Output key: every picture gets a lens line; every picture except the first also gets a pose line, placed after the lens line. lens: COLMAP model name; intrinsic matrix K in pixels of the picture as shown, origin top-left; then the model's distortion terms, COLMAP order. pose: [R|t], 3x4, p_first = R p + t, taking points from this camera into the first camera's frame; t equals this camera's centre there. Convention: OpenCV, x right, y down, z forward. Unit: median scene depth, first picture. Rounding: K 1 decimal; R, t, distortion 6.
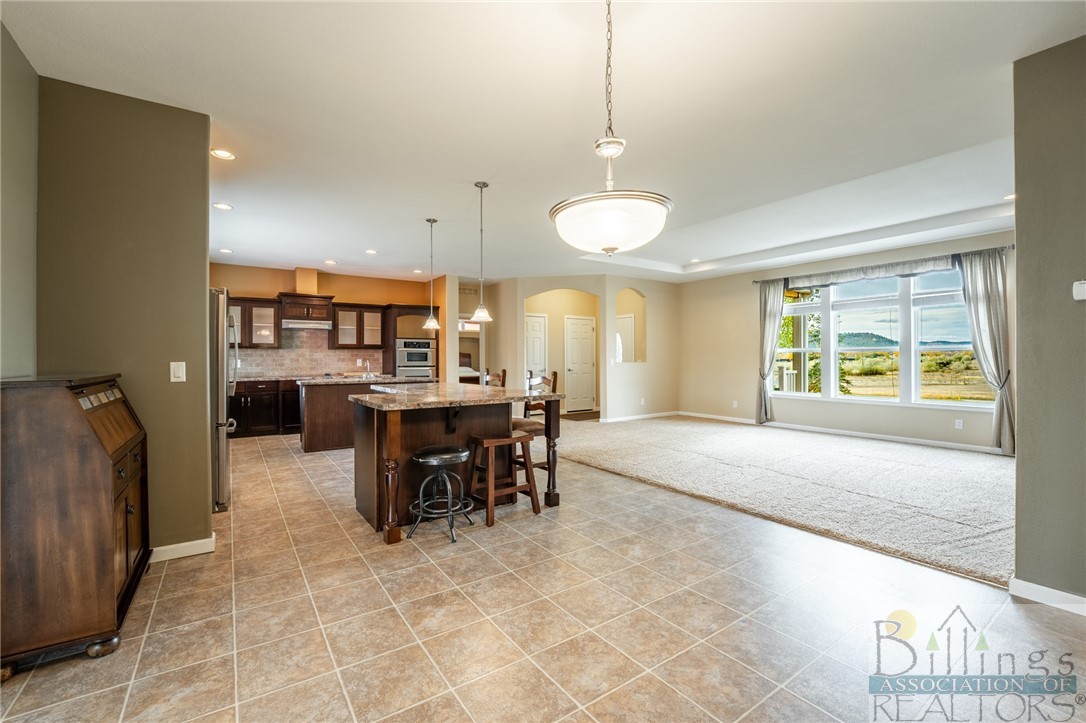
lens RADIAL K [[458.3, 0, 539.7], [0, 458.3, 357.9], [0, 0, 1]] dist [-0.024498, -0.000093]
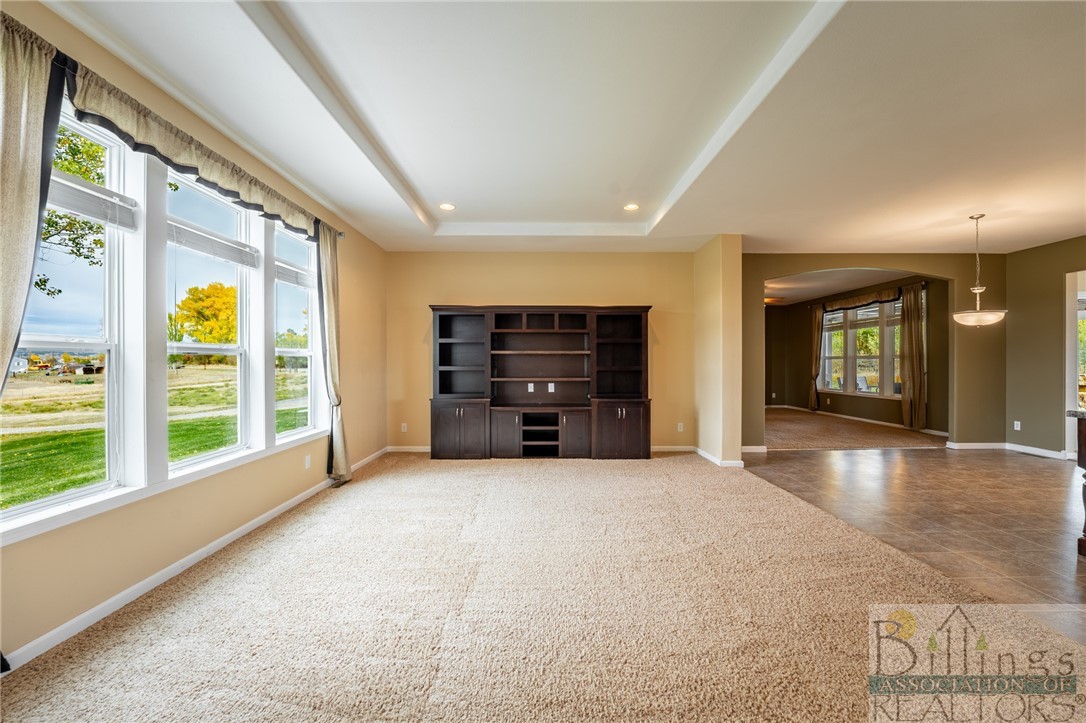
lens RADIAL K [[451.3, 0, 537.4], [0, 451.3, 363.0], [0, 0, 1]] dist [-0.023861, -0.000026]
pose [[-0.822712, 0.002321, 0.568454, 0.354728], [0.004240, 0.999989, 0.002052, -0.006940], [-0.568443, 0.004098, -0.822713, 1.993484]]
